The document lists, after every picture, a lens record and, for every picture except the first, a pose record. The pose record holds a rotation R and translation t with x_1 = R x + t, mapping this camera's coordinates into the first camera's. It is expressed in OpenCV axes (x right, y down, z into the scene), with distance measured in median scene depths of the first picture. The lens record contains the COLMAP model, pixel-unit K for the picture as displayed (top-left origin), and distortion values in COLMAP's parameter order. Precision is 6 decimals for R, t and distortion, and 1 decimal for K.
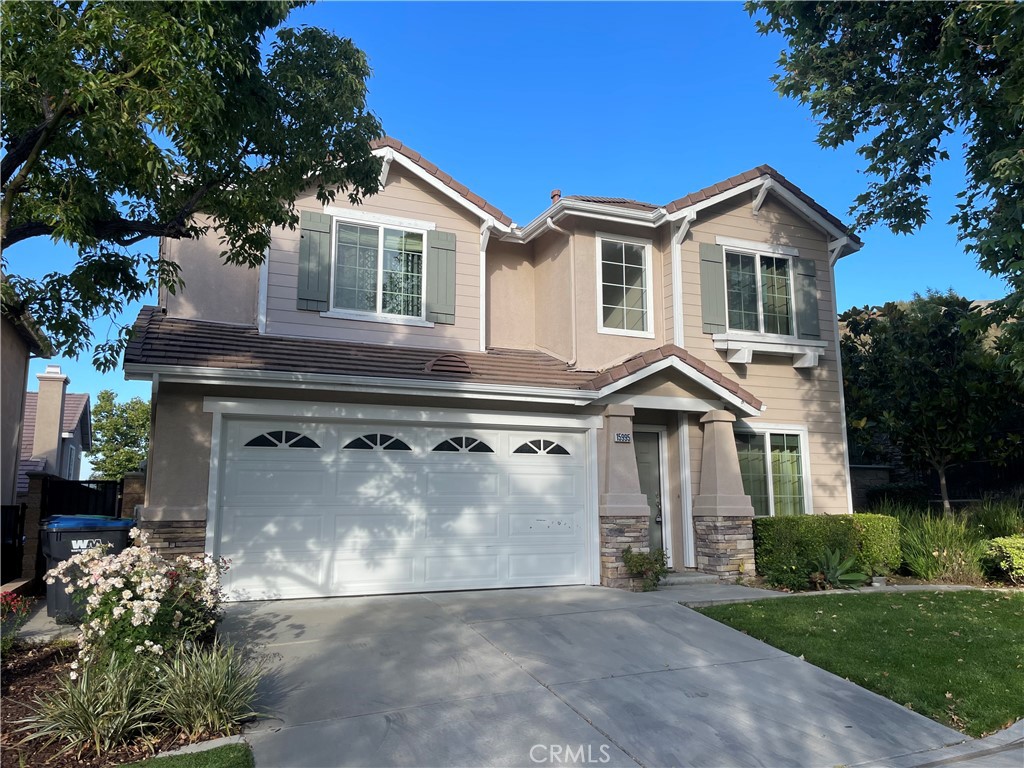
lens RADIAL K [[761.9, 0, 512.0], [0, 761.9, 384.0], [0, 0, 1]] dist [0.060874, -0.001208]
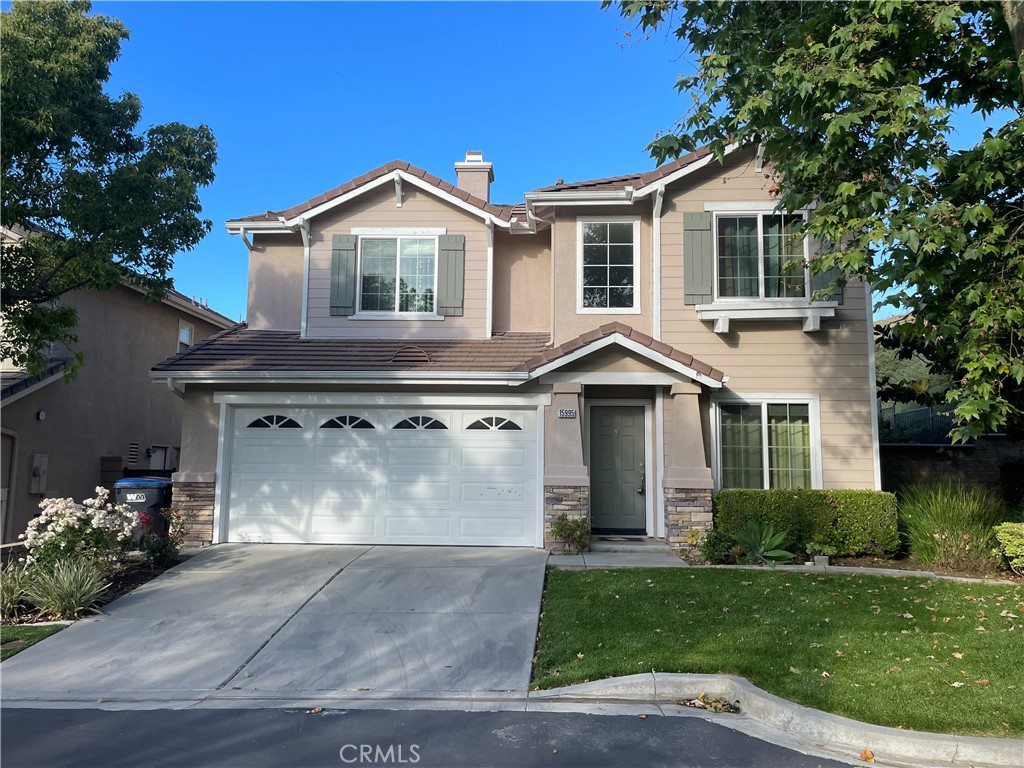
lens RADIAL K [[761.9, 0, 512.0], [0, 761.9, 384.0], [0, 0, 1]] dist [0.060874, -0.001208]
pose [[0.896185, -0.037326, -0.442108, 0.533550], [0.055526, 0.998056, 0.028291, -0.005066], [0.440193, -0.049902, 0.896516, 0.009286]]
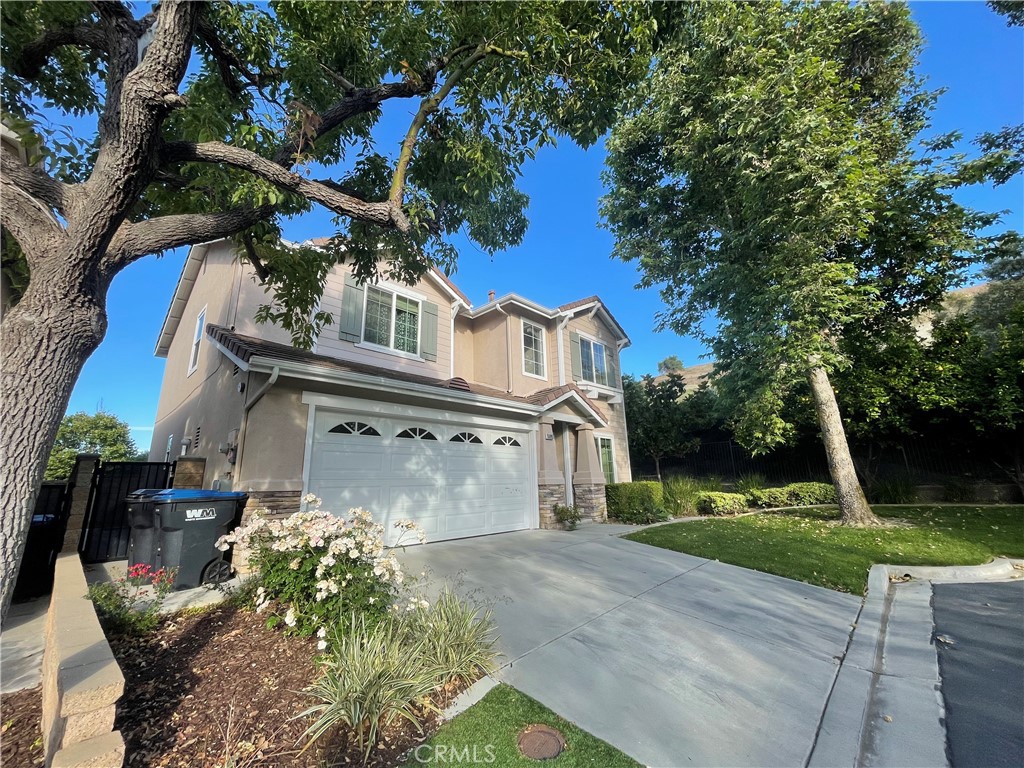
lens RADIAL K [[414.9, 0, 513.4], [0, 414.9, 382.3], [0, 0, 1]] dist [-0.002316, -0.000513]
pose [[0.919927, 0.076405, 0.384574, -0.274427], [-0.039772, 0.993954, -0.102336, 0.046610], [-0.390068, 0.078847, 0.917404, 0.187843]]
